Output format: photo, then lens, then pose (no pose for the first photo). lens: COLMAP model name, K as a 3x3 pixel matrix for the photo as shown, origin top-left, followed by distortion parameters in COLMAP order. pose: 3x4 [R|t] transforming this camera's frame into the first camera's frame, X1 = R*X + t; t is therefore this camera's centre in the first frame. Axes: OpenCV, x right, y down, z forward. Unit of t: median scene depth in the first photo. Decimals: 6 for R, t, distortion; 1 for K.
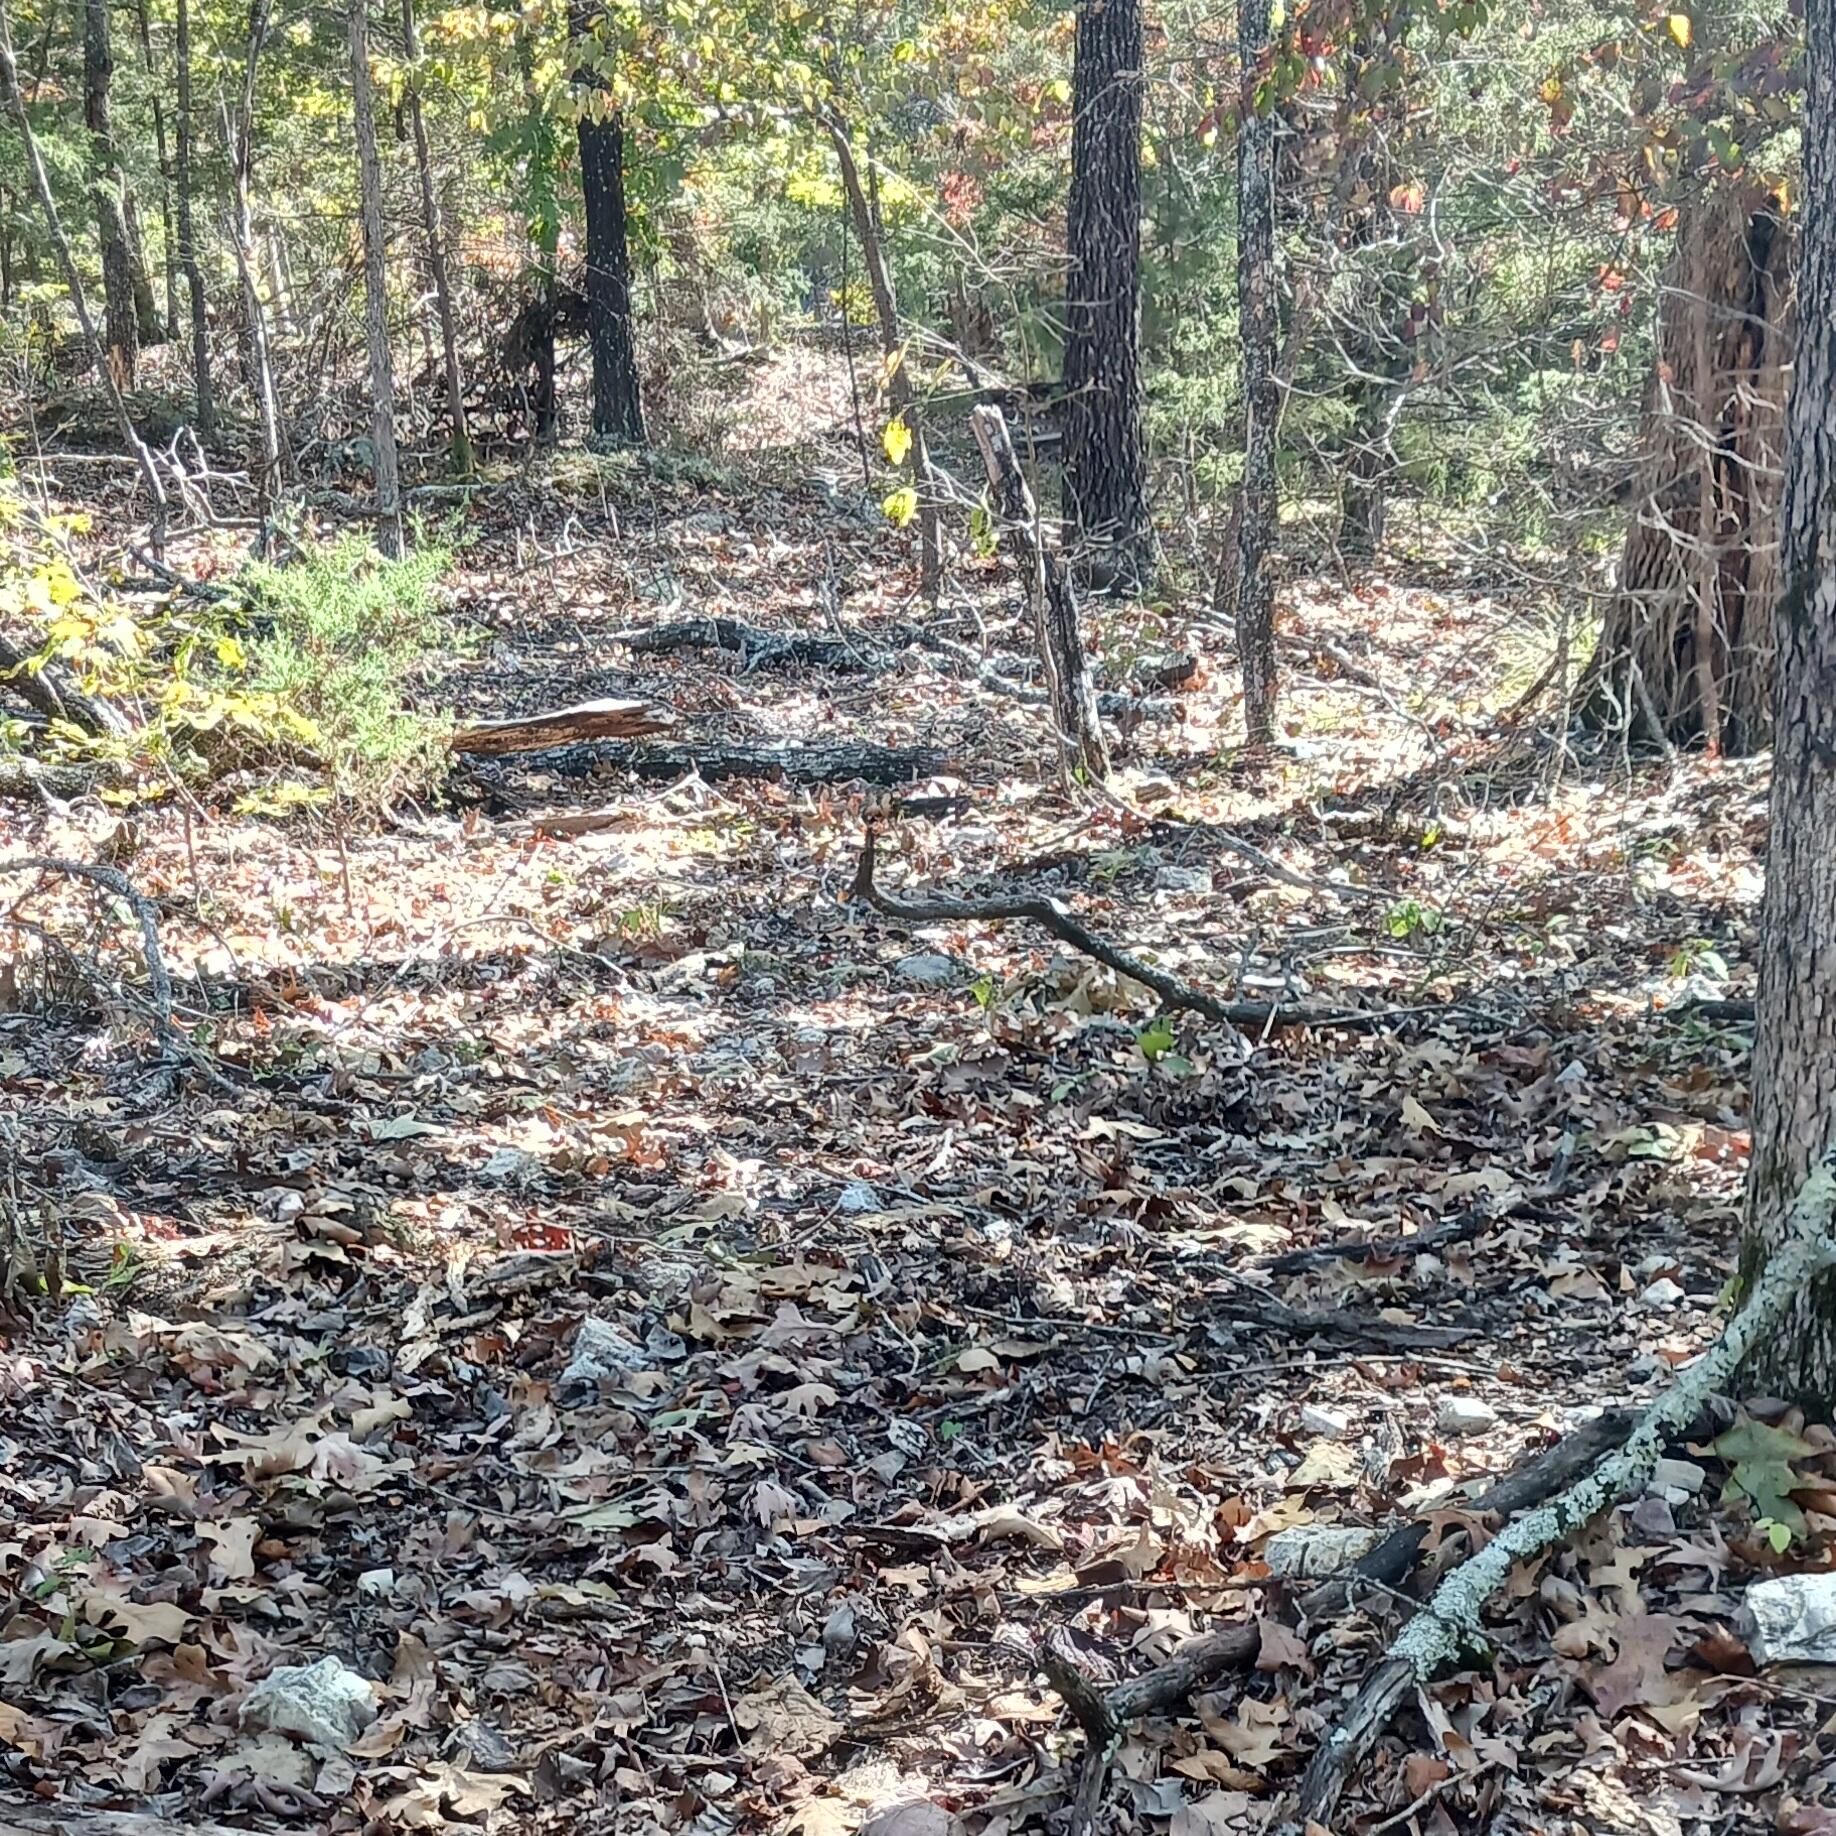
lens RADIAL K [[4405.3, 0, 972.7], [0, 4405.3, 875.8], [0, 0, 1]] dist [-0.021642, 0.607157]
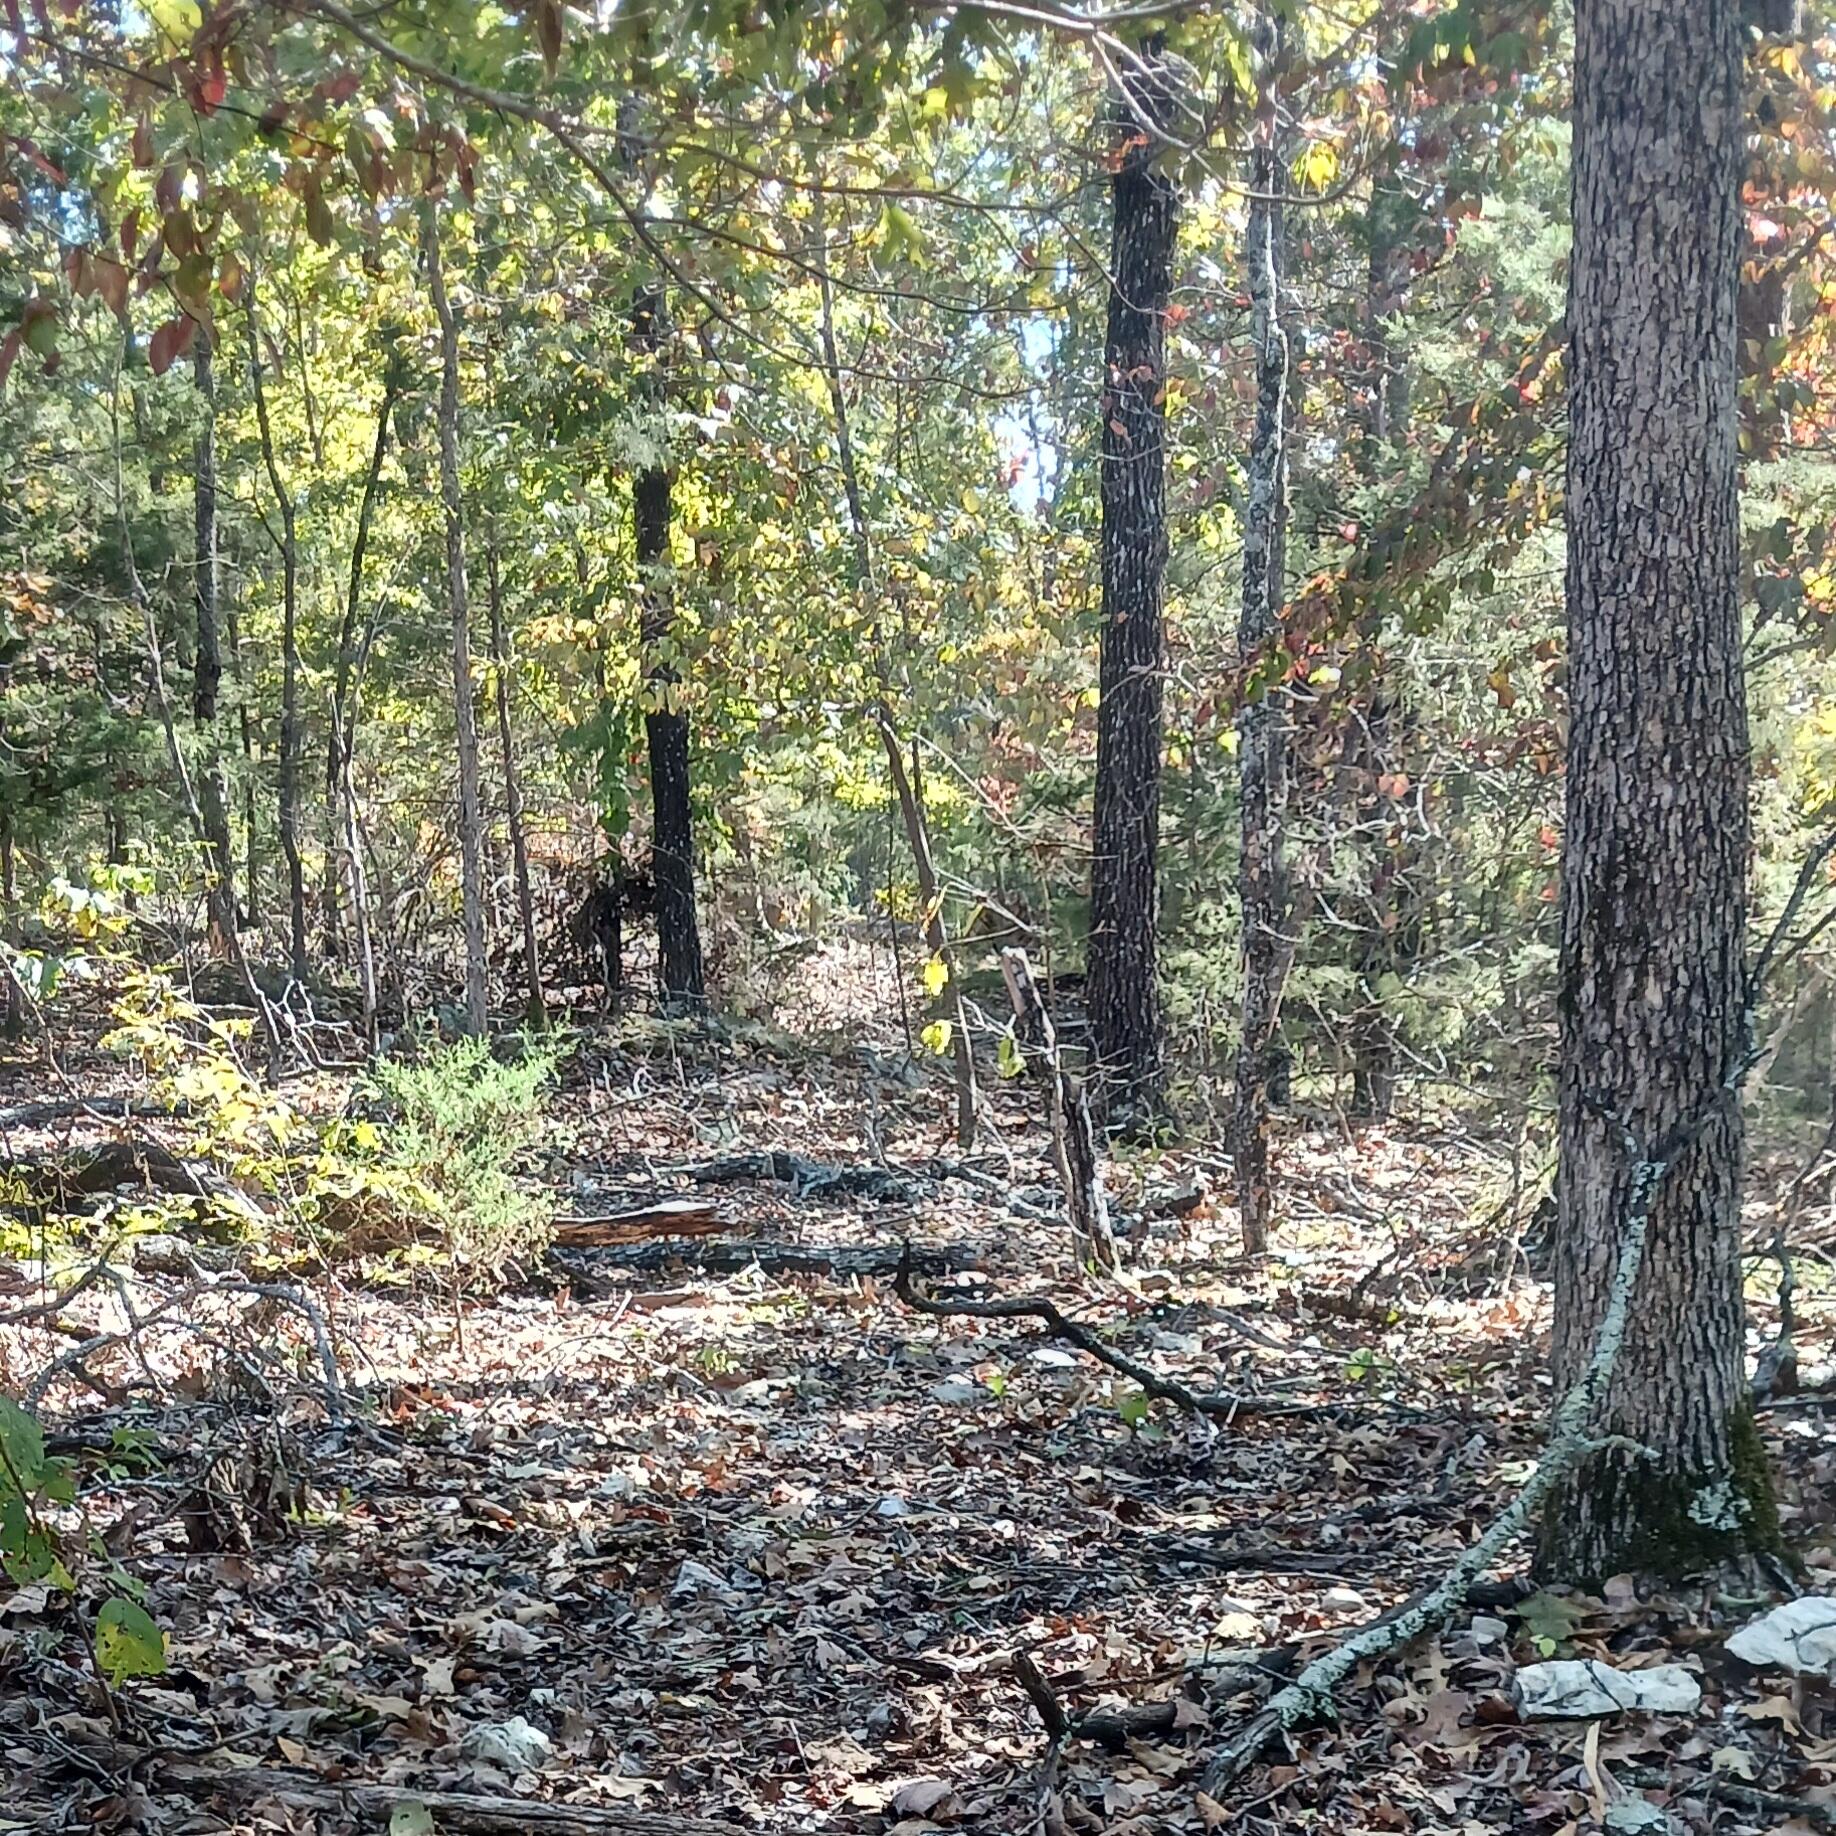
lens RADIAL K [[4530.0, 0, 918.0], [0, 4530.0, 918.0], [0, 0, 1]] dist [0.030909, -4.026376]
pose [[0.999727, 0.006211, -0.022545, 0.008237], [-0.009148, 0.991126, -0.132611, 0.069111], [0.021521, 0.132781, 0.990912, -0.282511]]
